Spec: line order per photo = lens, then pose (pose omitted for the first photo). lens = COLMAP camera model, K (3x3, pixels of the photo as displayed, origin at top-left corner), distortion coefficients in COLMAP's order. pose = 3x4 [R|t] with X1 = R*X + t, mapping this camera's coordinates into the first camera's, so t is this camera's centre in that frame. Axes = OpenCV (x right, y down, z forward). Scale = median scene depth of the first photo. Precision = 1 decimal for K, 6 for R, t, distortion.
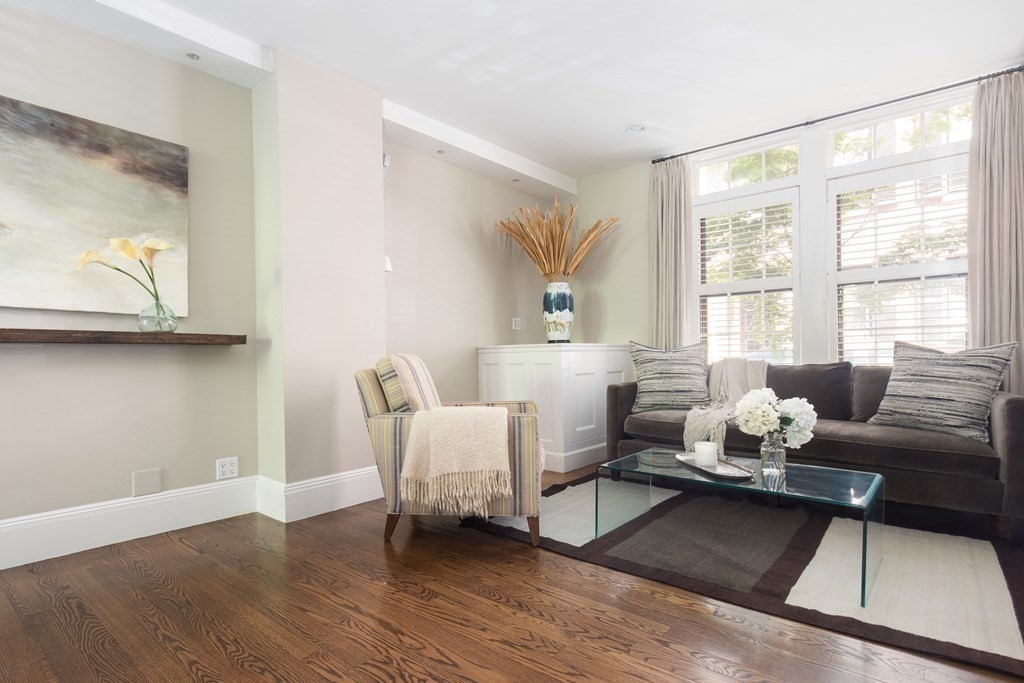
lens RADIAL K [[527.0, 0, 542.1], [0, 527.0, 341.0], [0, 0, 1]] dist [0.001933, -0.000400]
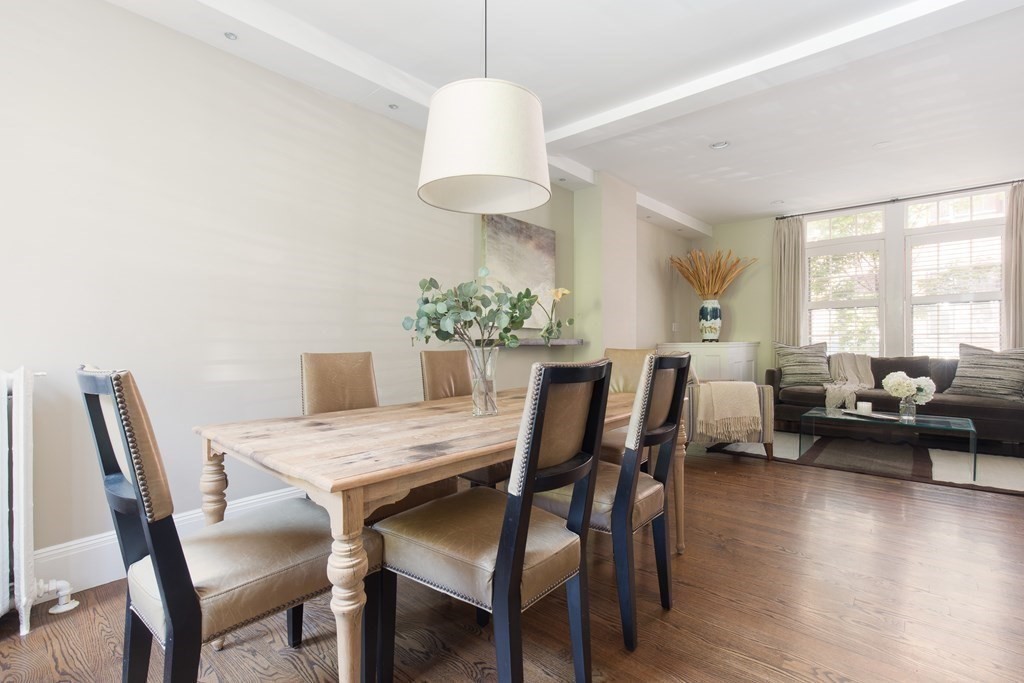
lens RADIAL K [[515.2, 0, 504.7], [0, 515.2, 324.6], [0, 0, 1]] dist [0.007370, -0.000309]
pose [[0.999988, 0.002664, -0.004090, -0.704228], [-0.002676, 0.999993, -0.002734, -0.047551], [0.004083, 0.002745, 0.999988, -0.583819]]
